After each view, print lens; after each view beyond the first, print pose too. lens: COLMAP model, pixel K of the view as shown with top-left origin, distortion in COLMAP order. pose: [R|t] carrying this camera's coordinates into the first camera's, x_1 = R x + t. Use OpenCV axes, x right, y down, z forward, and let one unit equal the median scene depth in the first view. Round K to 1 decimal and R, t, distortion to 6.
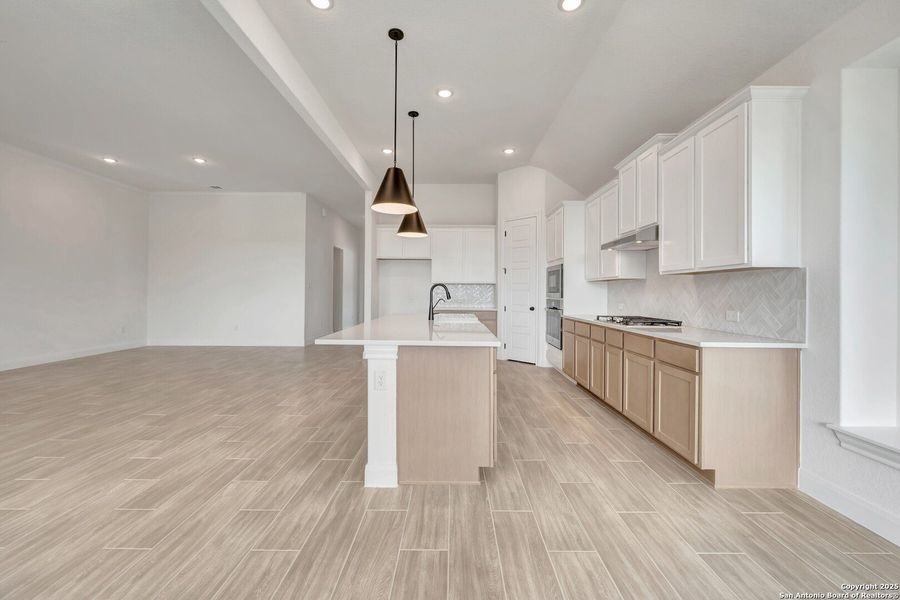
lens RADIAL K [[360.5, 0, 423.0], [0, 360.5, 299.6], [0, 0, 1]] dist [-0.000394, -0.000907]
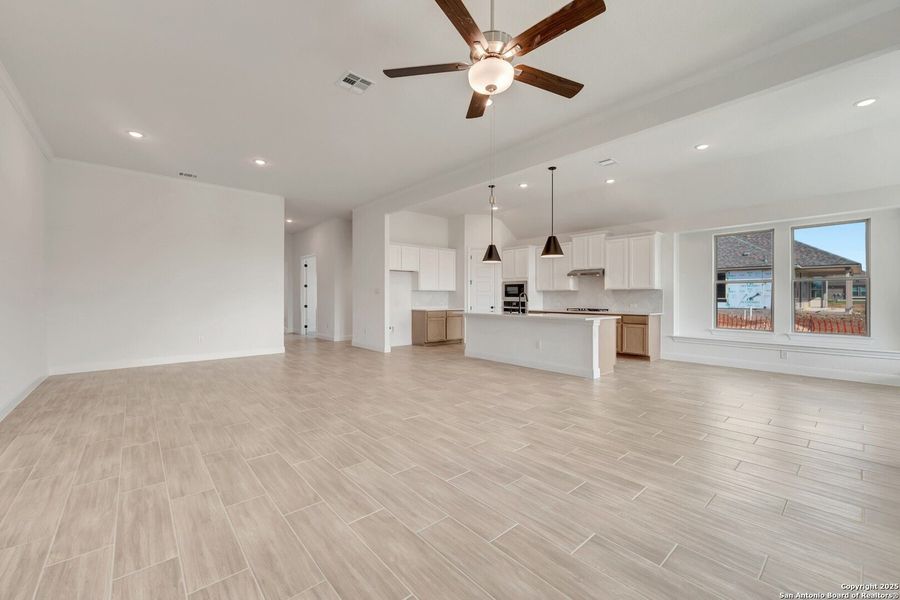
lens RADIAL K [[360.5, 0, 448.1], [0, 360.5, 298.0], [0, 0, 1]] dist [-0.000394, -0.000907]
pose [[0.752364, -0.005217, 0.658727, -1.353821], [0.016434, 0.999806, -0.010852, -0.003128], [-0.658543, 0.018991, 0.752304, -0.090155]]
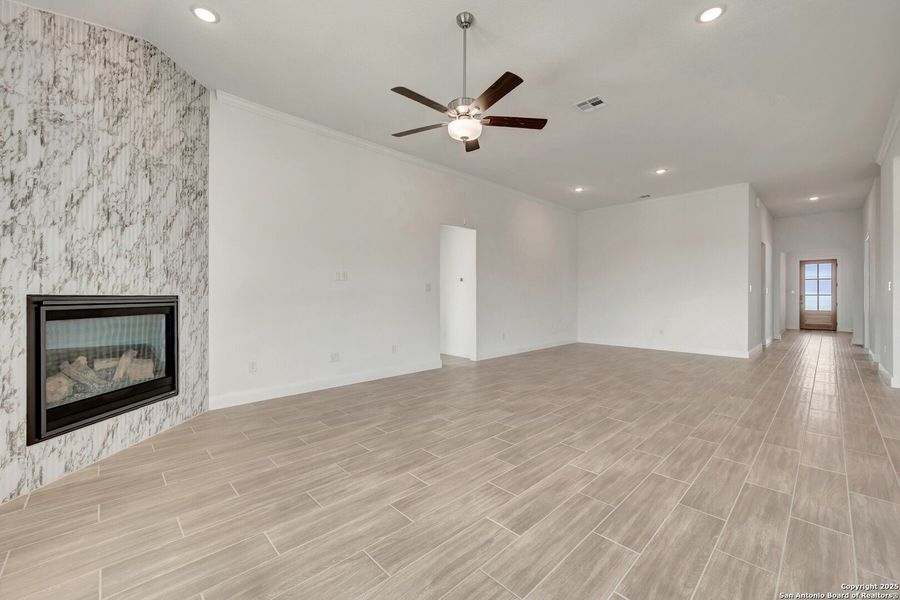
lens RADIAL K [[360.5, 0, 454.6], [0, 360.5, 295.5], [0, 0, 1]] dist [-0.000394, -0.000907]
pose [[0.700216, -0.005262, -0.713912, -0.477372], [-0.012282, 0.999736, -0.019414, 0.006589], [0.713825, 0.022362, 0.699967, -0.239217]]
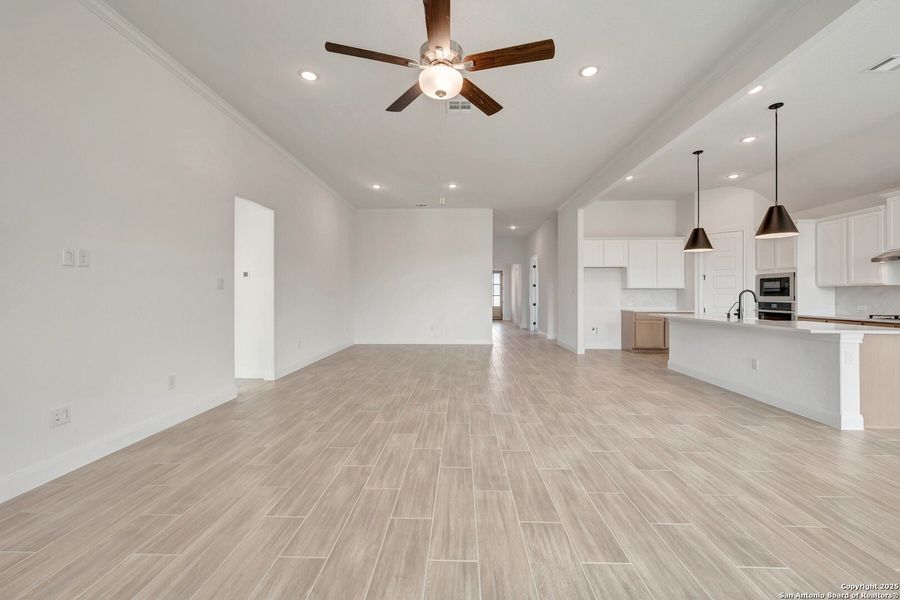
lens RADIAL K [[360.5, 0, 451.4], [0, 360.5, 295.4], [0, 0, 1]] dist [-0.000394, -0.000907]
pose [[0.999726, -0.002352, -0.023295, -0.932561], [0.001824, 0.999742, -0.022625, 0.003054], [0.023342, 0.022576, 0.999473, -0.277841]]
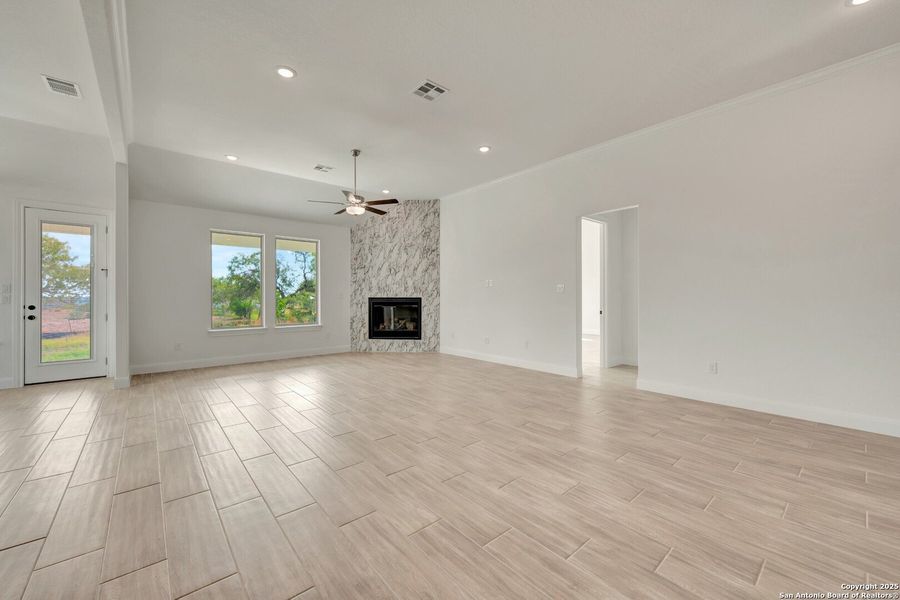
lens RADIAL K [[360.5, 0, 450.9], [0, 360.5, 296.8], [0, 0, 1]] dist [-0.000394, -0.000907]
pose [[-0.755219, -0.003733, -0.655461, -0.356351], [-0.015391, 0.999809, 0.012040, -0.032182], [0.655291, 0.019181, -0.755133, 1.489372]]
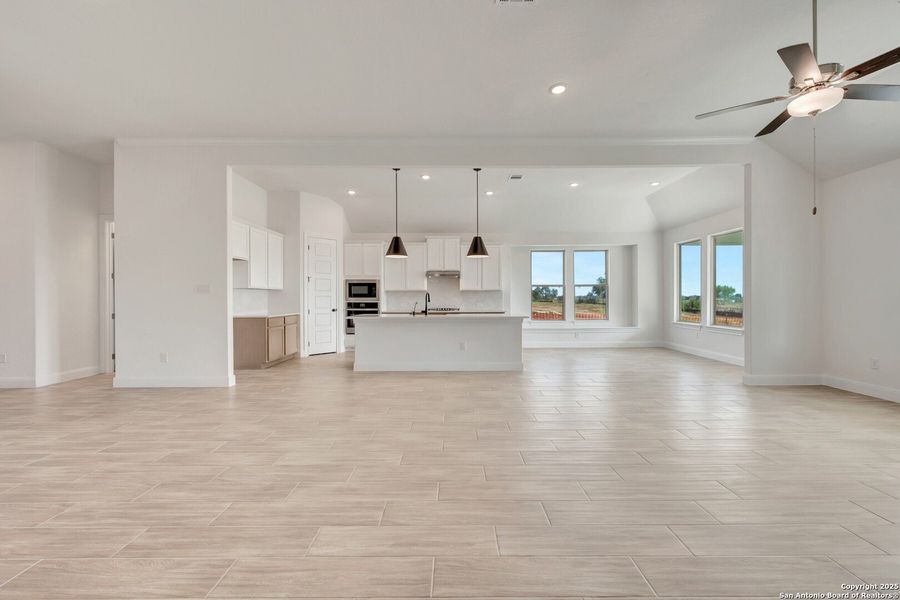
lens RADIAL K [[360.5, 0, 449.9], [0, 360.5, 297.8], [0, 0, 1]] dist [-0.000394, -0.000907]
pose [[-0.006984, -0.004560, 0.999965, -1.549978], [0.024917, 0.999678, 0.004732, -0.022724], [-0.999665, 0.024949, -0.006868, 0.870892]]
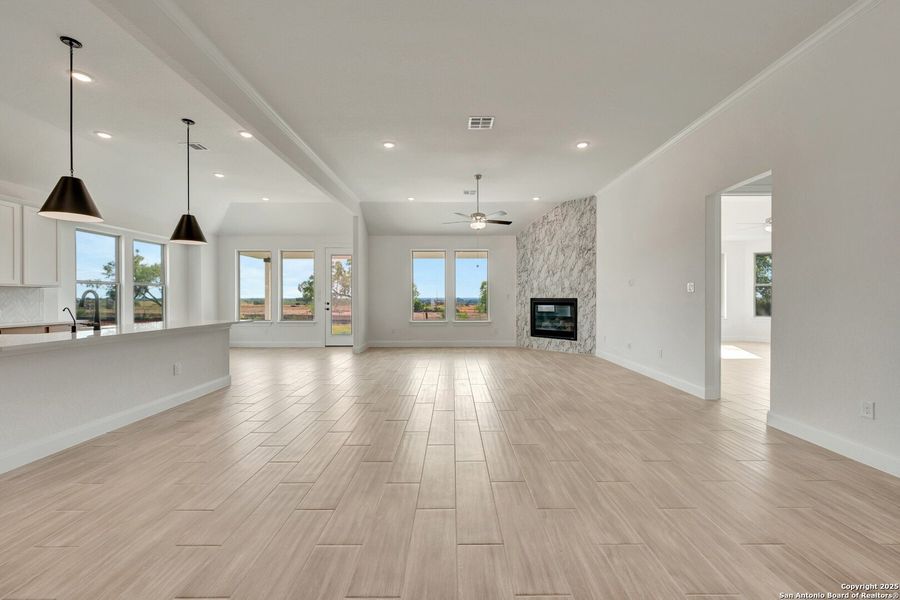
lens RADIAL K [[360.5, 0, 455.5], [0, 360.5, 303.0], [0, 0, 1]] dist [-0.000394, -0.000907]
pose [[-0.999894, -0.001671, -0.014494, -0.838082], [-0.002167, 0.999409, 0.034319, -0.040958], [0.014428, 0.034347, -0.999306, 1.842760]]
